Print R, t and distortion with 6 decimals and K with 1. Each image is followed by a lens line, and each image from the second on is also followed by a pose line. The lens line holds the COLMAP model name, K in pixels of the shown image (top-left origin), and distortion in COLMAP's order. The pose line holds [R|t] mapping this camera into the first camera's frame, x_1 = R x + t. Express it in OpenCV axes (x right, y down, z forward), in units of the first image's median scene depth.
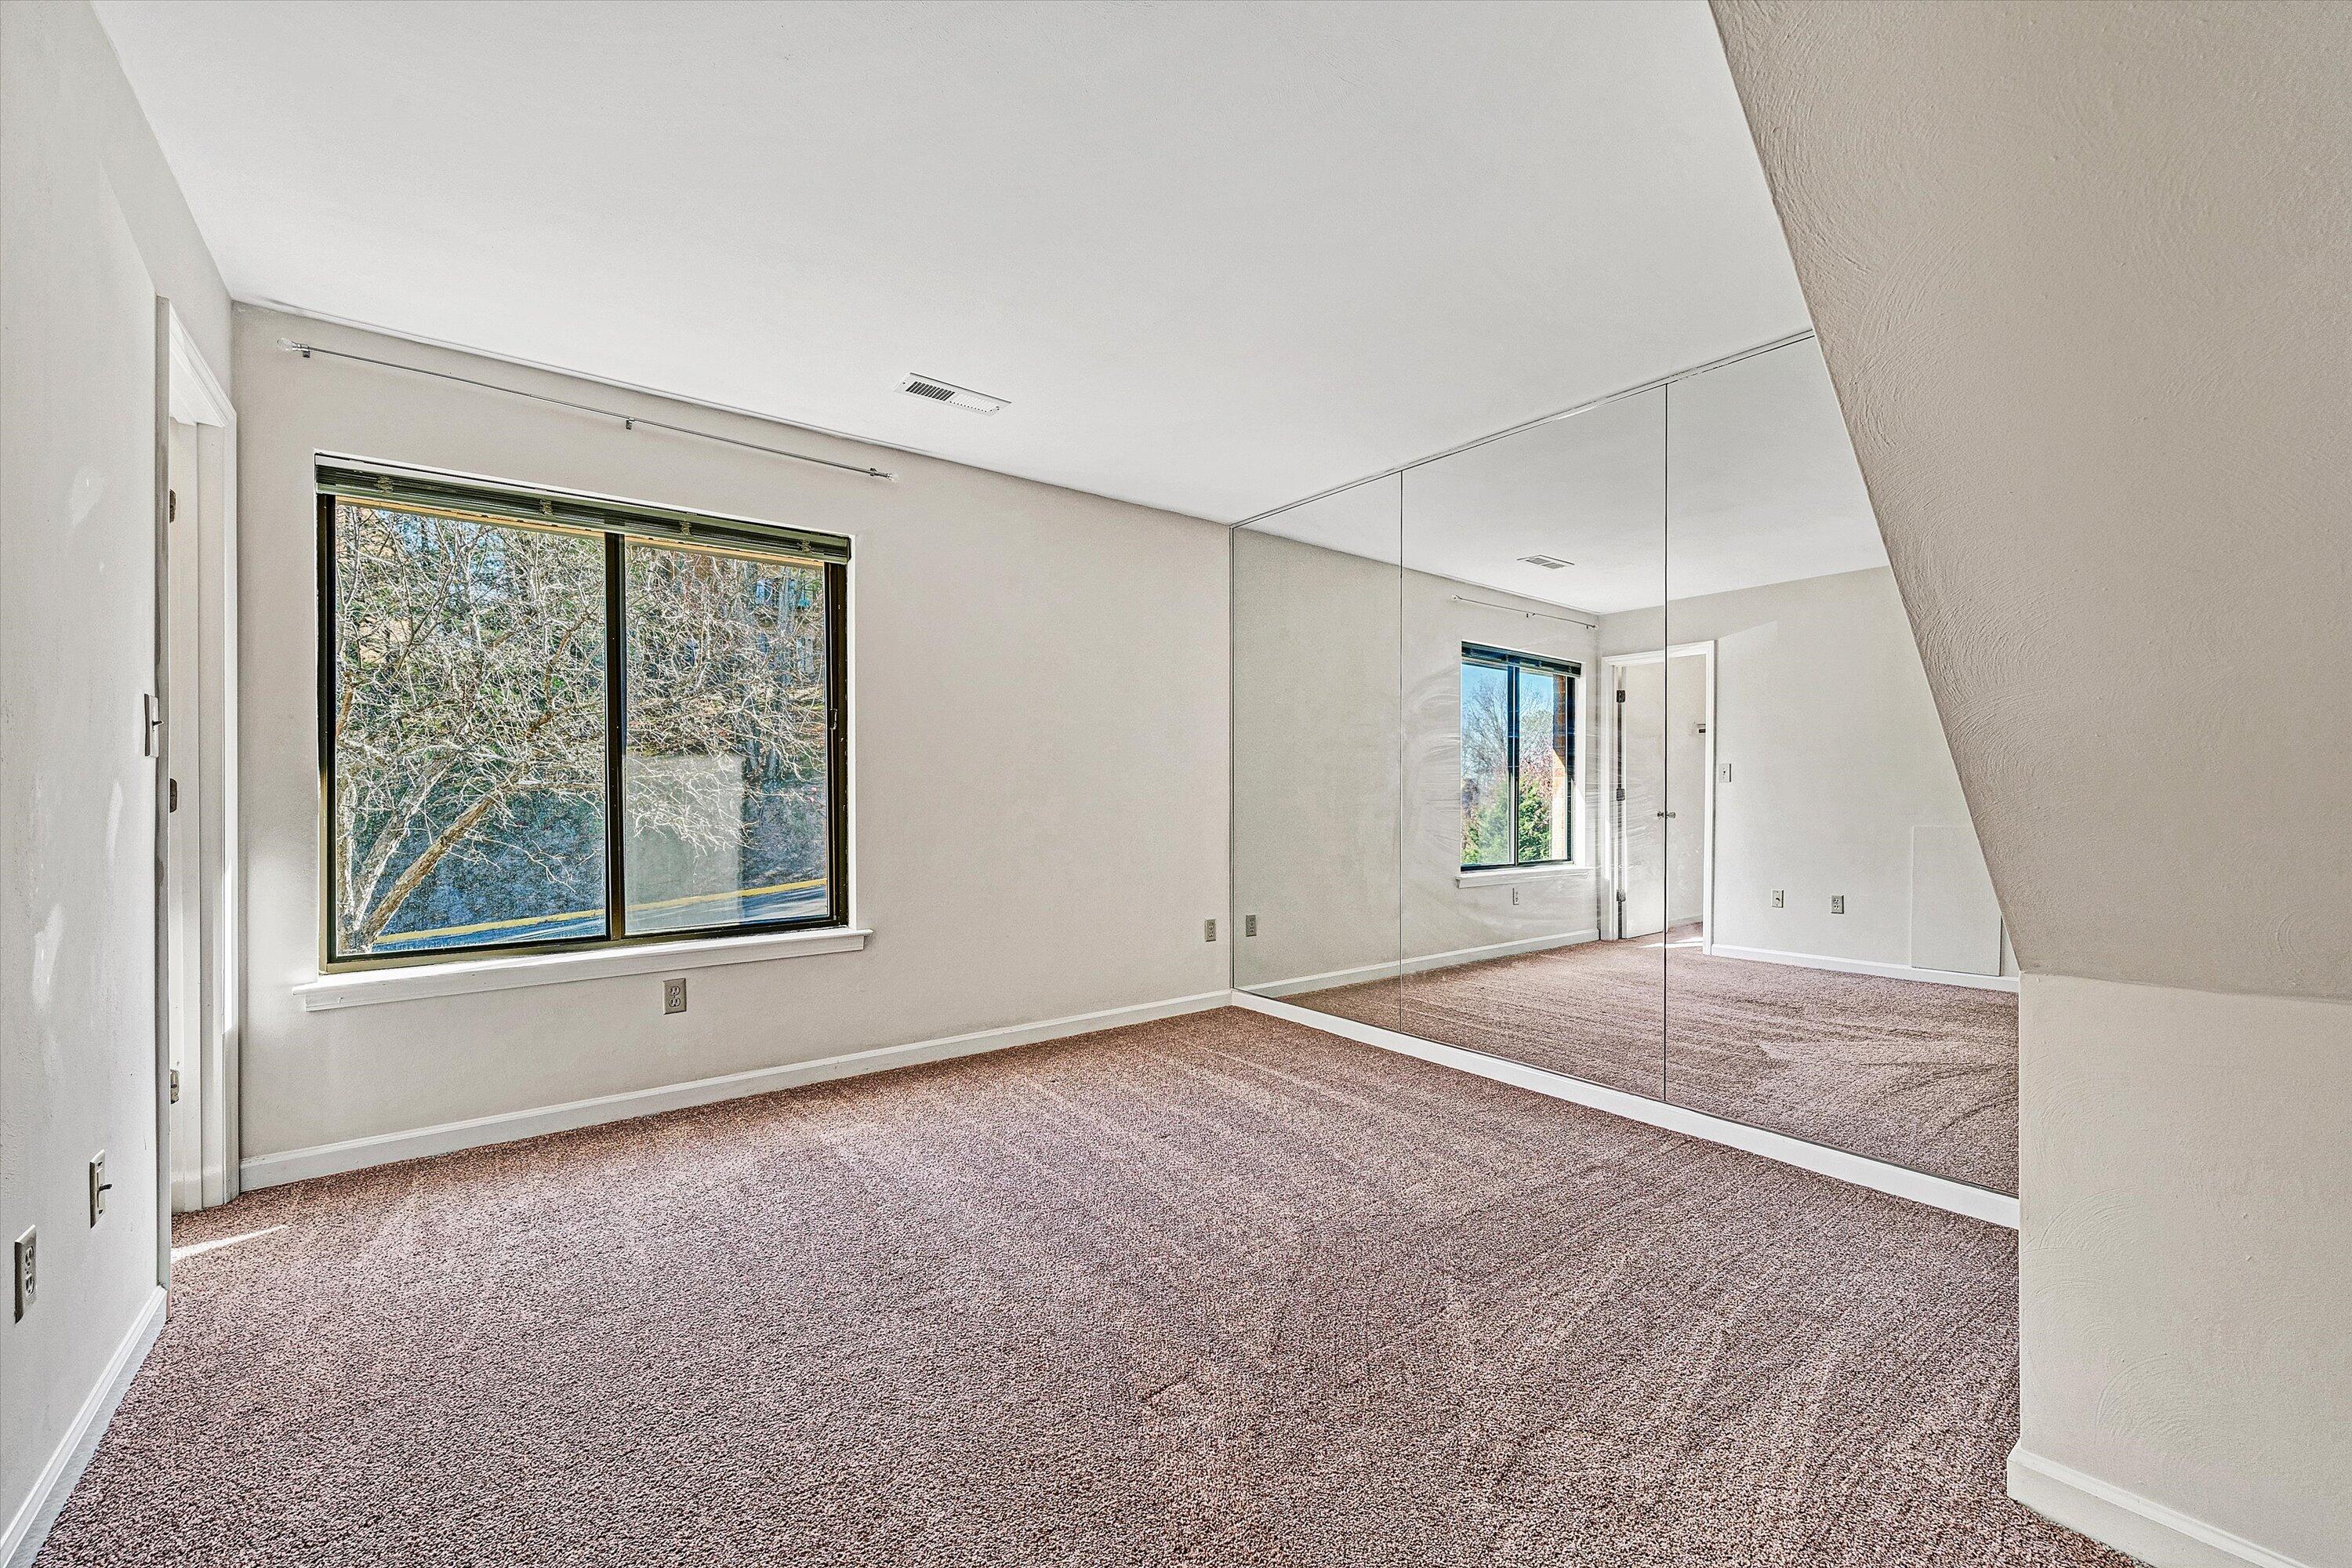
lens RADIAL K [[996.9, 0, 1169.4], [0, 996.9, 801.7], [0, 0, 1]] dist [-0.000054, 0.000163]
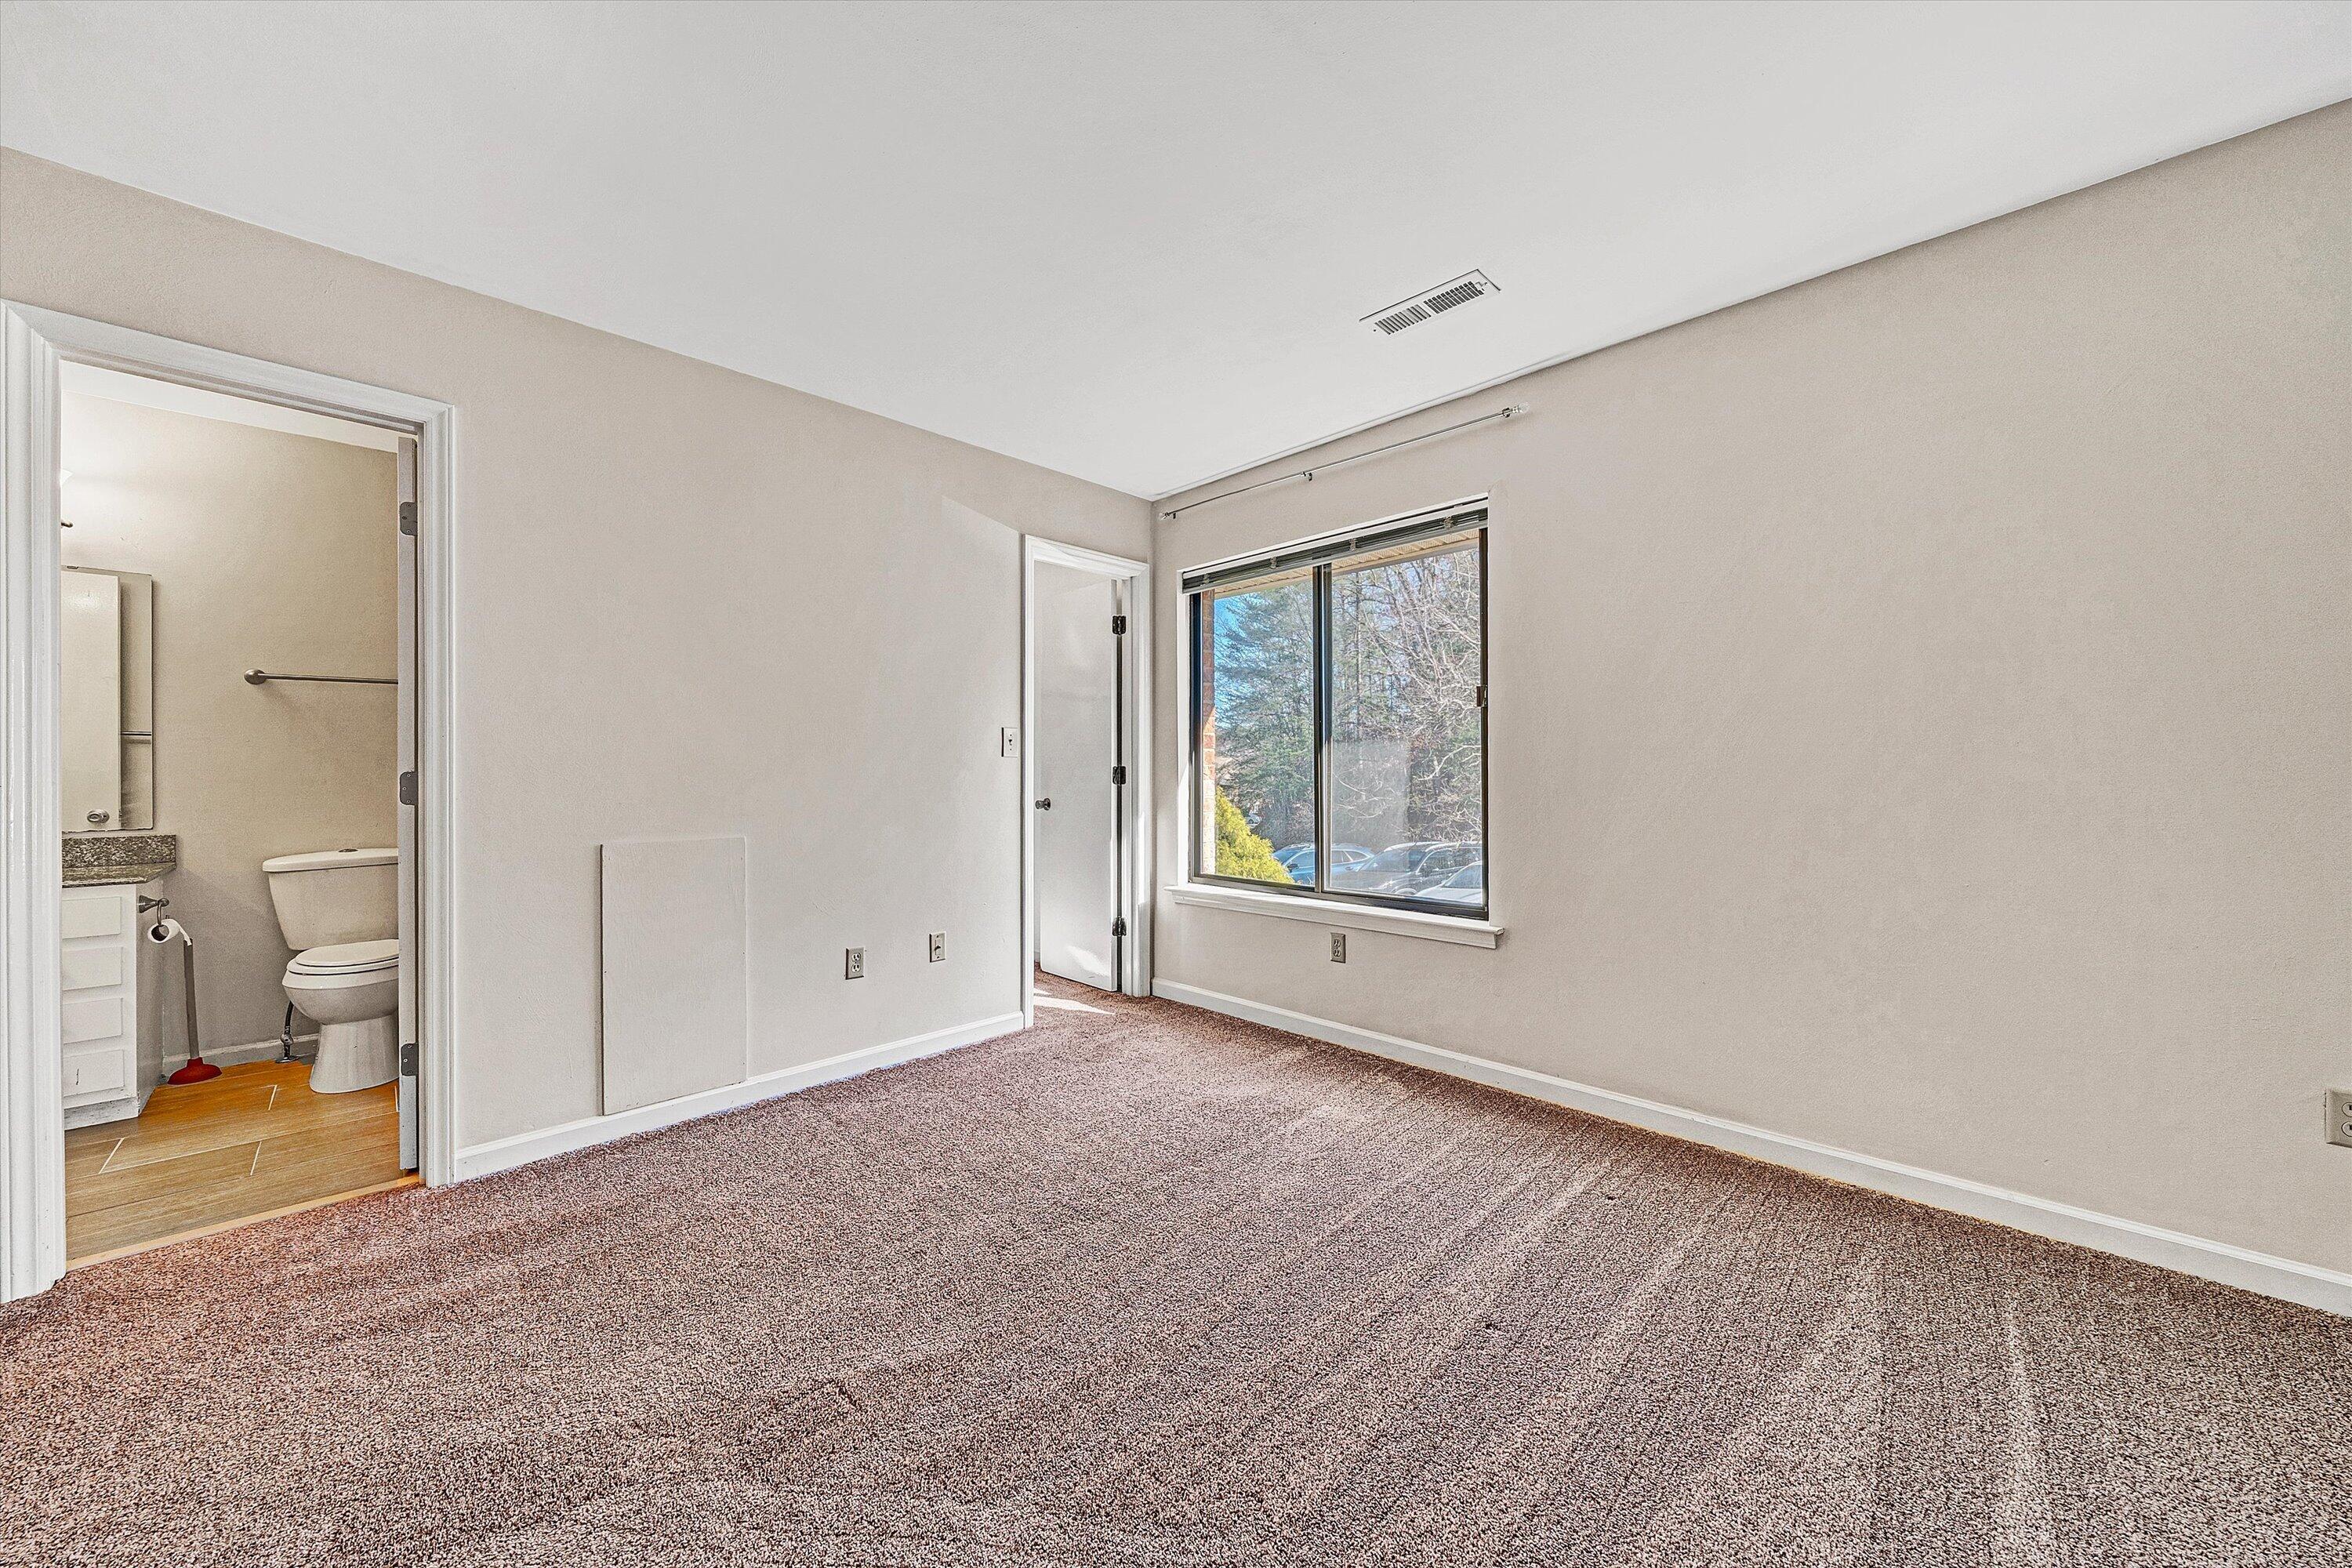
lens RADIAL K [[854.4, 0, 1176.0], [0, 854.4, 784.0], [0, 0, 1]] dist [-0.000576, -0.000021]
pose [[0.088501, 0.012357, -0.995999, 0.490097], [-0.007840, 0.999901, 0.011709, -0.008098], [0.996045, 0.006773, 0.088589, 0.724631]]
